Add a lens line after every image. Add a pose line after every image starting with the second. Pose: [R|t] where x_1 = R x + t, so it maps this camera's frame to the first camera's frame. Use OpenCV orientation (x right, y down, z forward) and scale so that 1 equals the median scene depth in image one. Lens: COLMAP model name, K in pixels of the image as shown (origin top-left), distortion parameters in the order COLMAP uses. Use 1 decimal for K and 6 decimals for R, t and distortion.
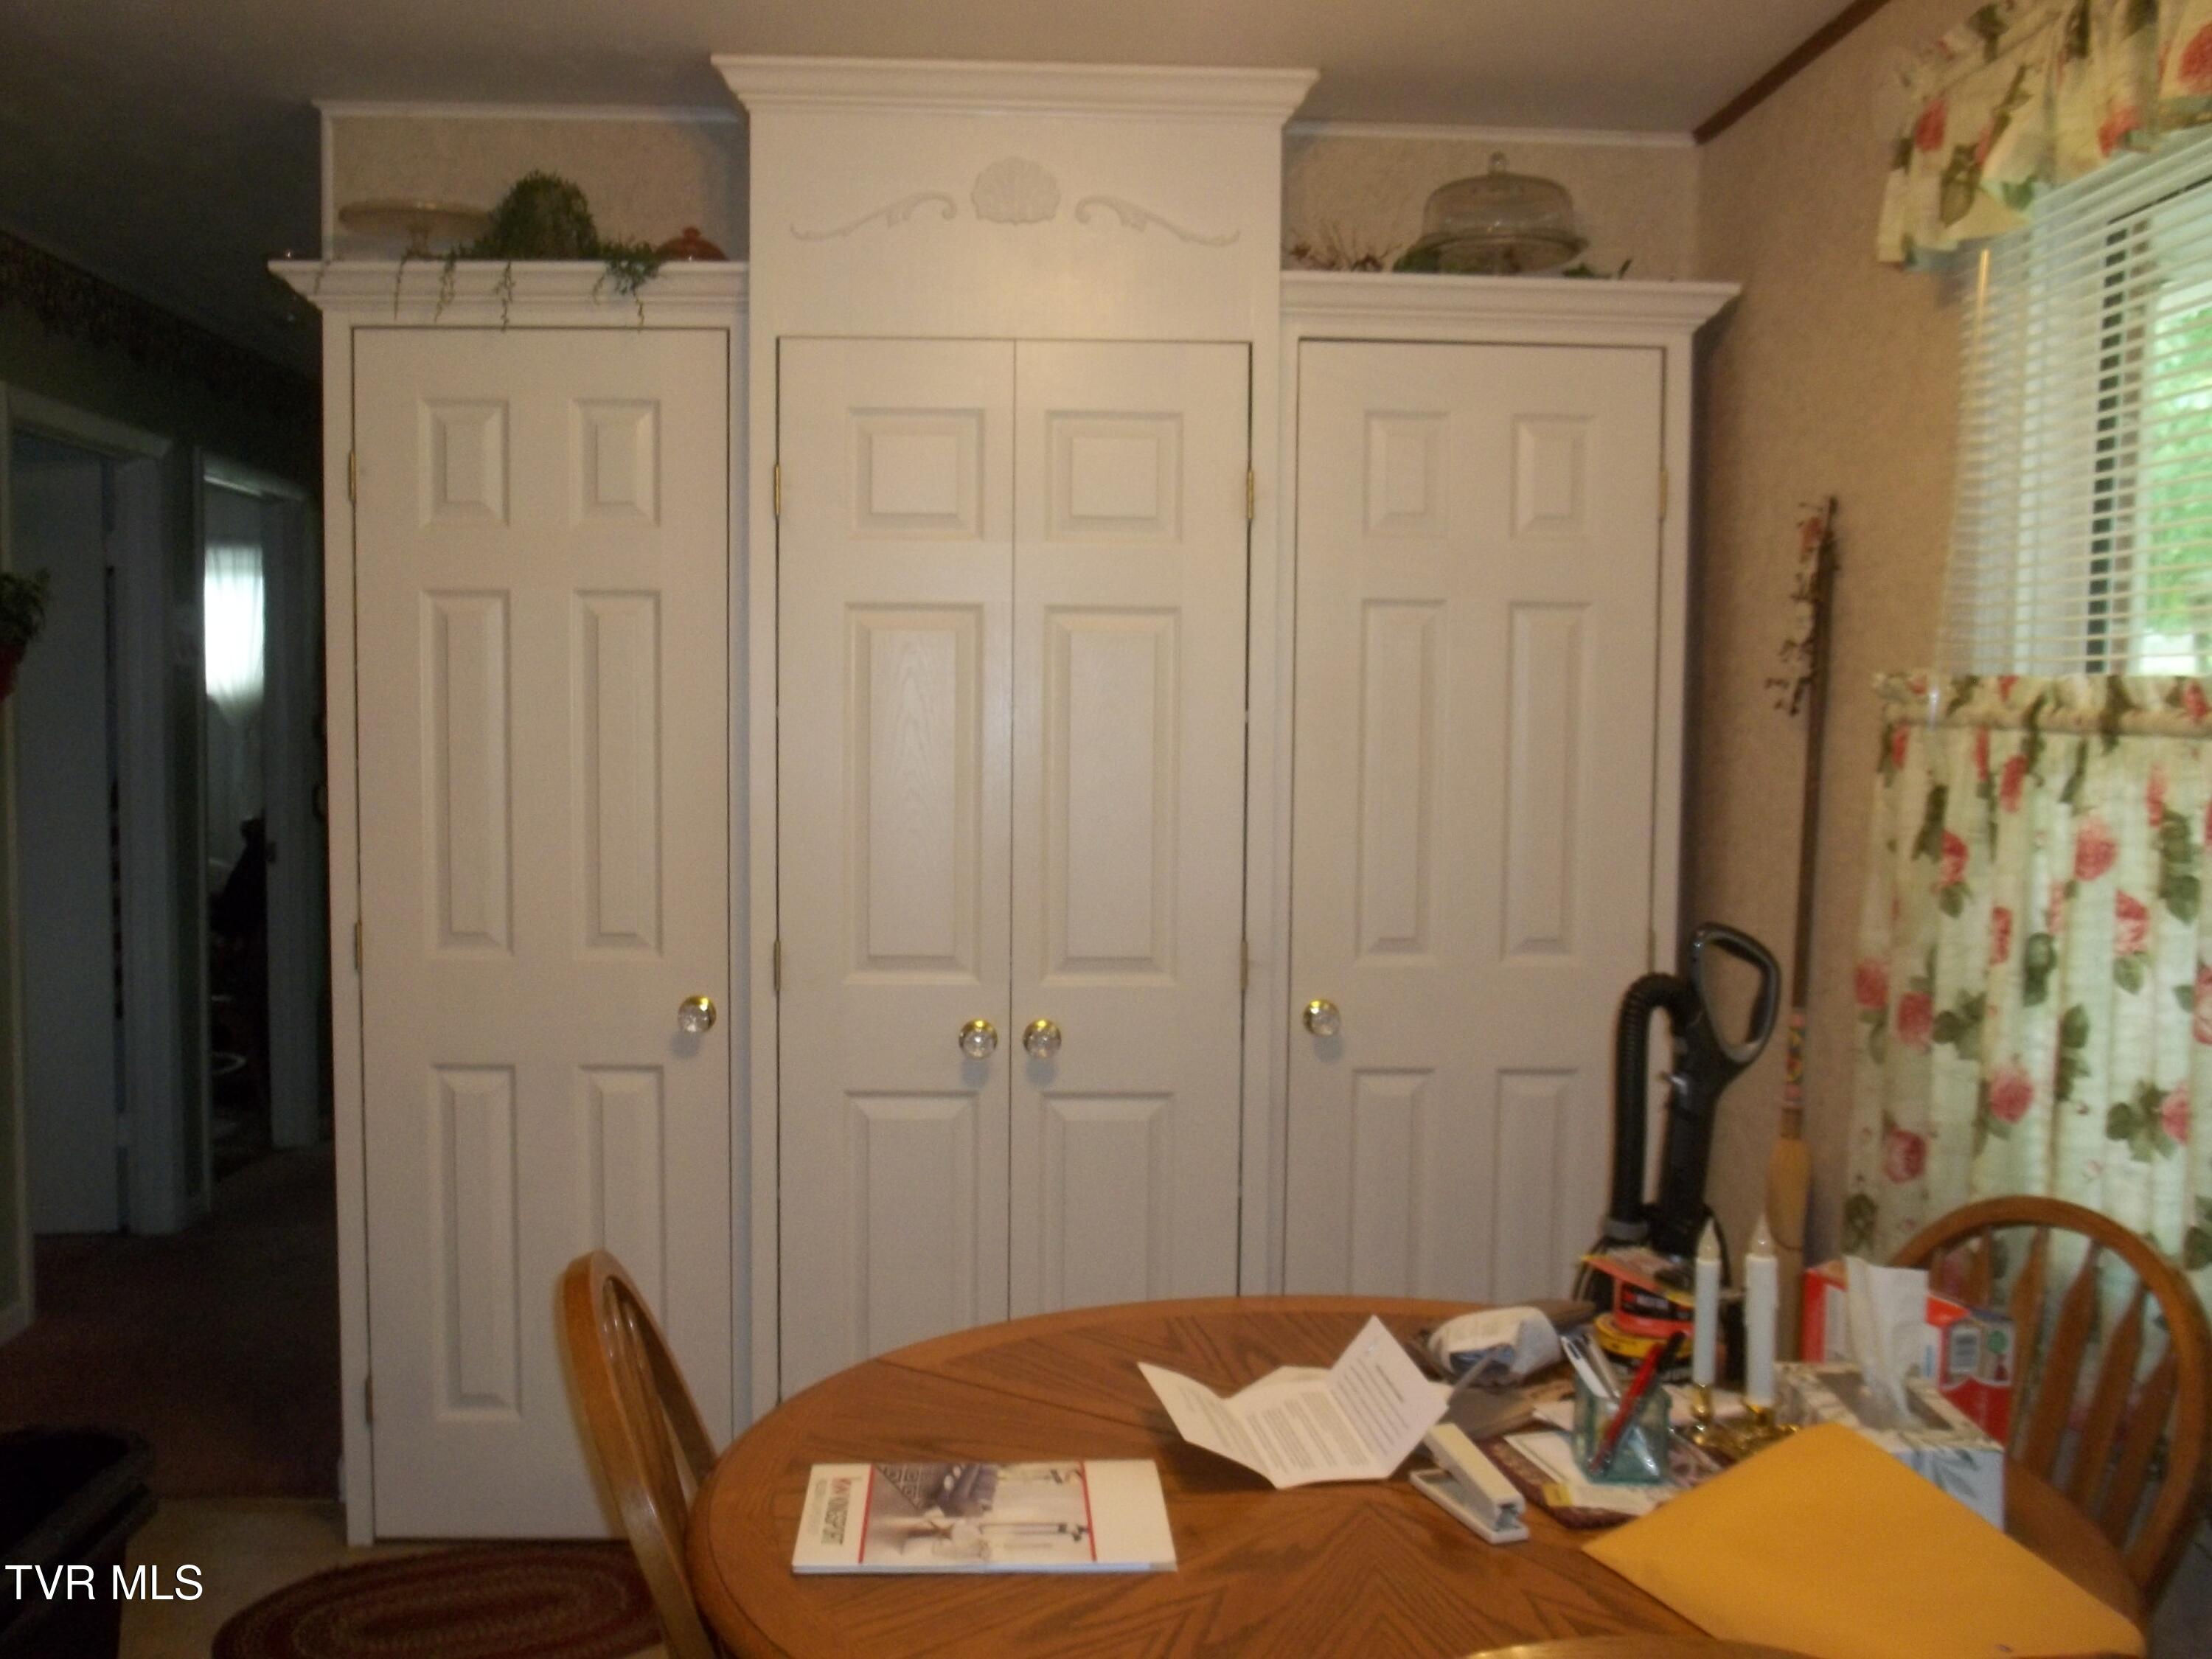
lens RADIAL K [[2201.0, 0, 1067.5], [0, 2201.0, 860.5], [0, 0, 1]] dist [-0.107270, 0.188610]
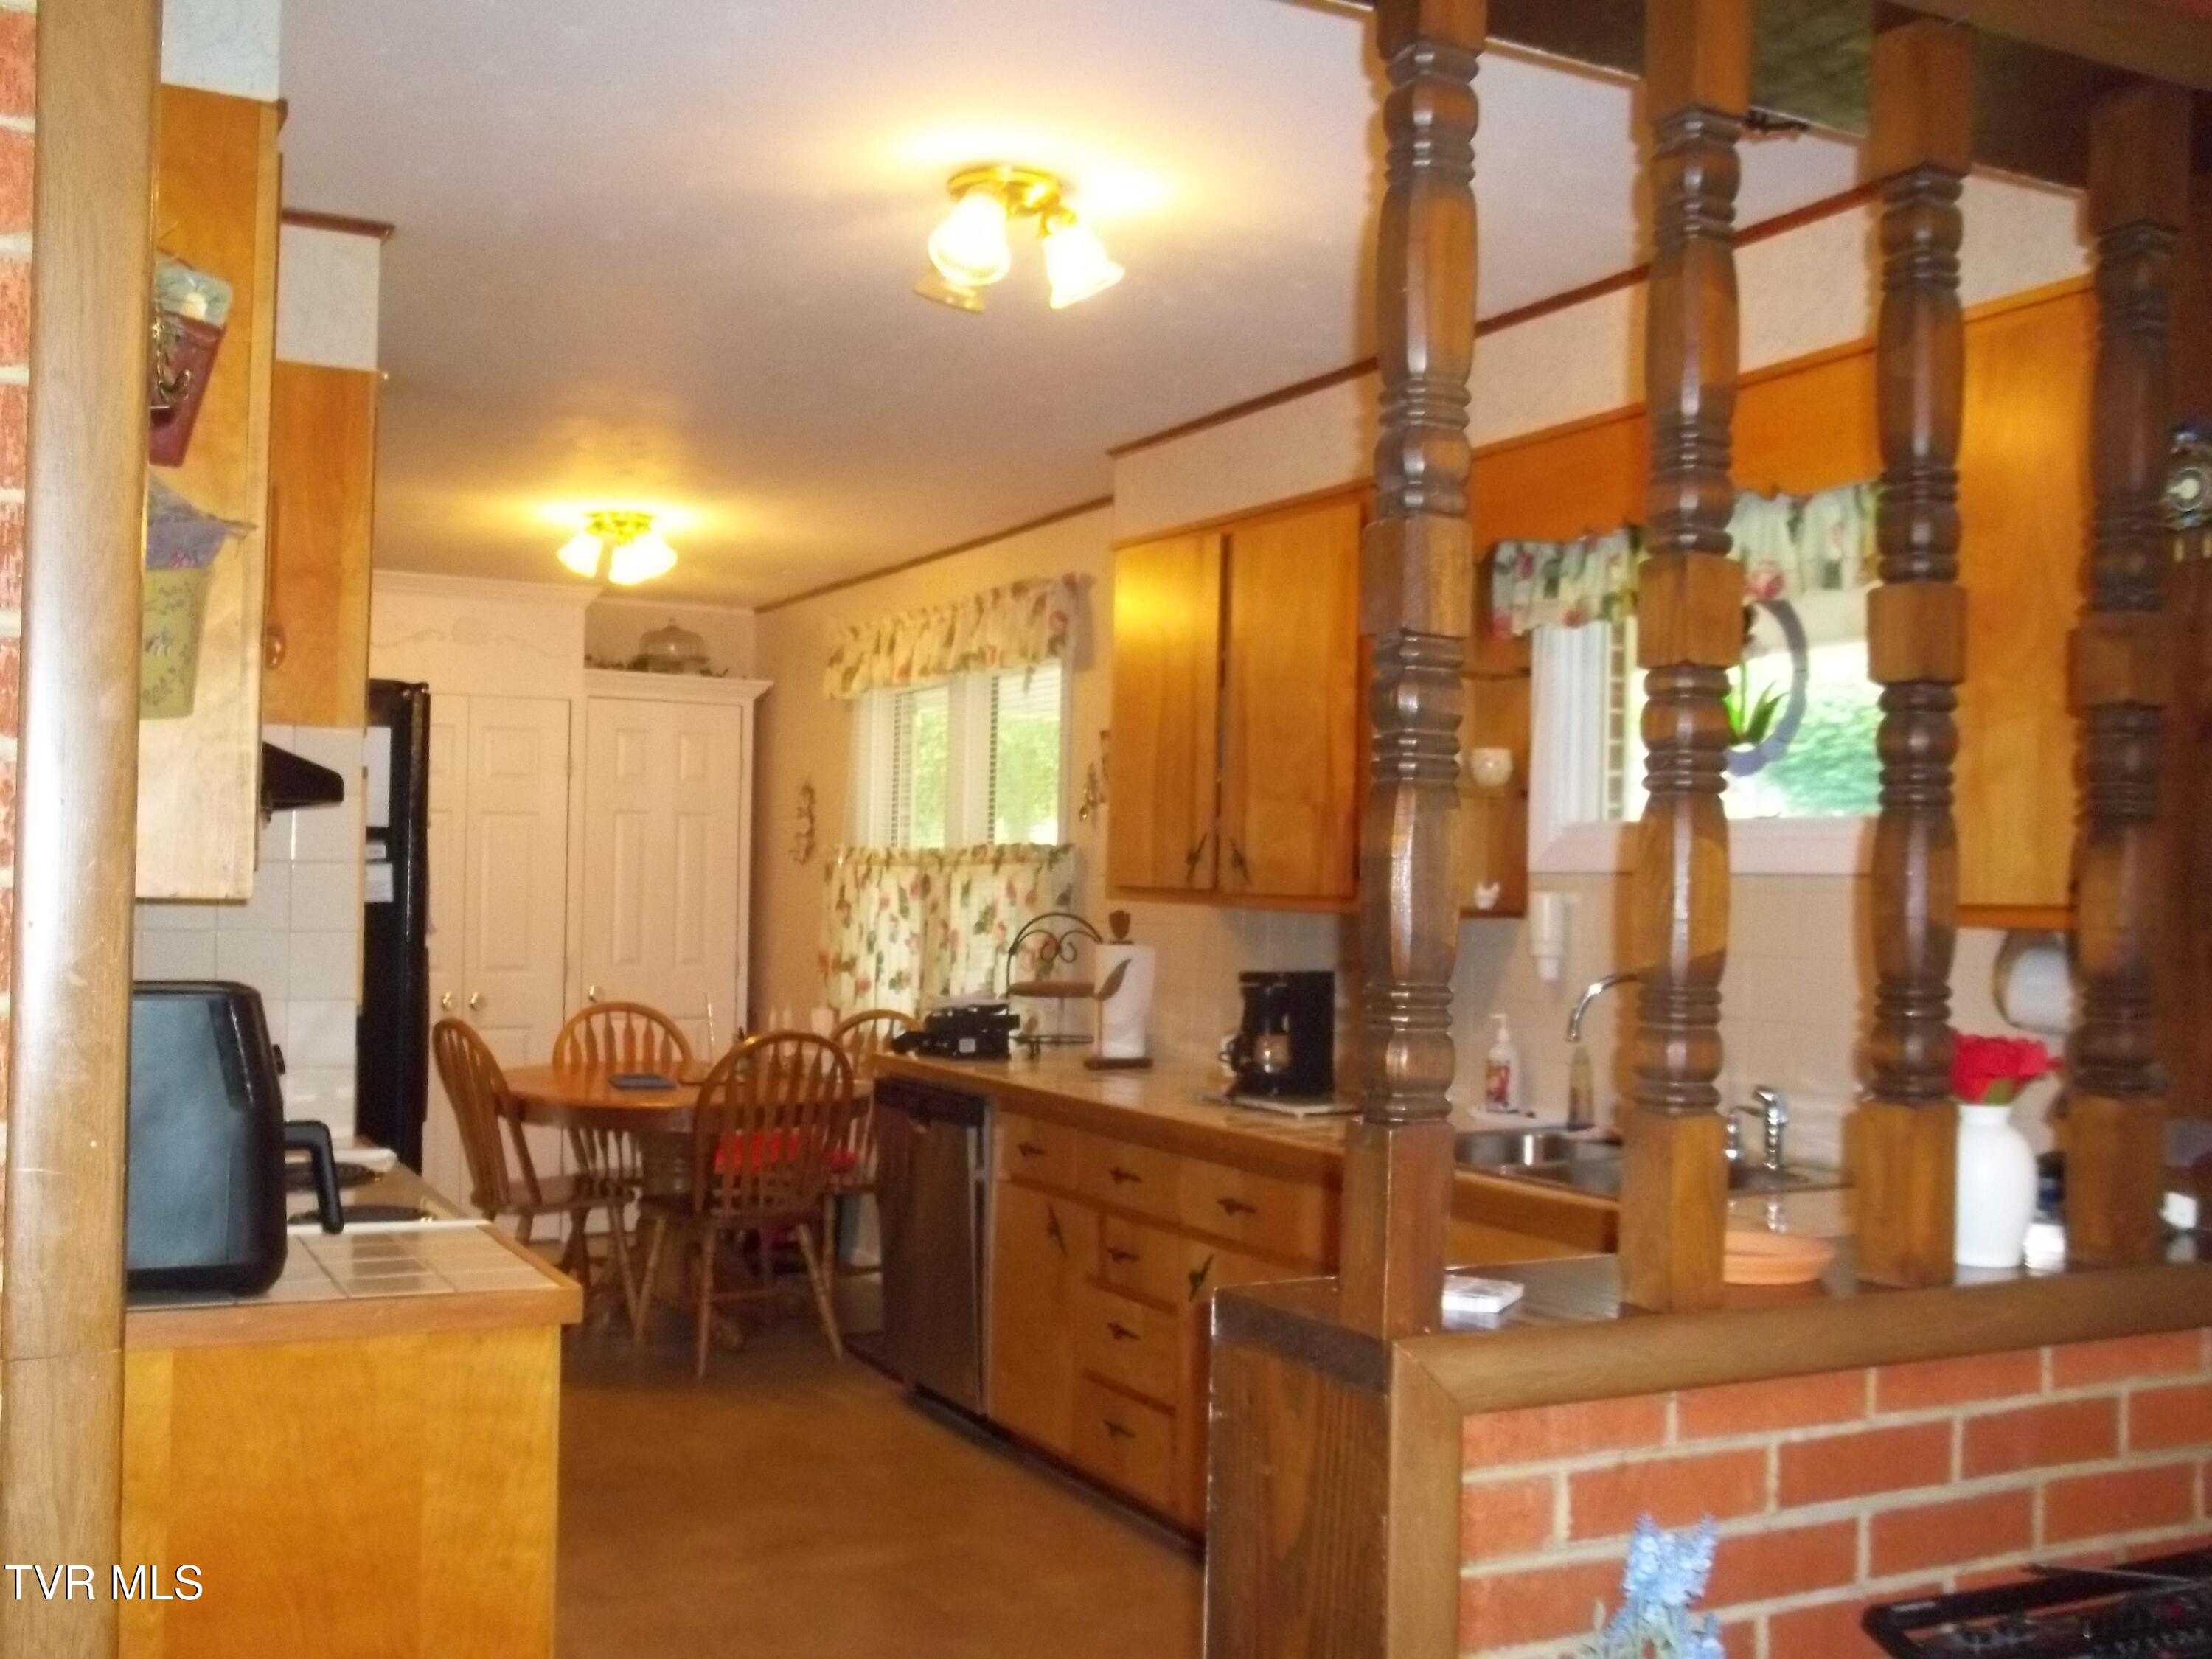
lens RADIAL K [[2201.0, 0, 1067.5], [0, 2201.0, 860.5], [0, 0, 1]] dist [-0.107270, 0.188610]
pose [[0.904291, 0.014348, 0.426676, -0.578652], [0.018062, 0.997254, -0.071815, 0.149777], [-0.426535, 0.072648, 0.901549, -1.771497]]
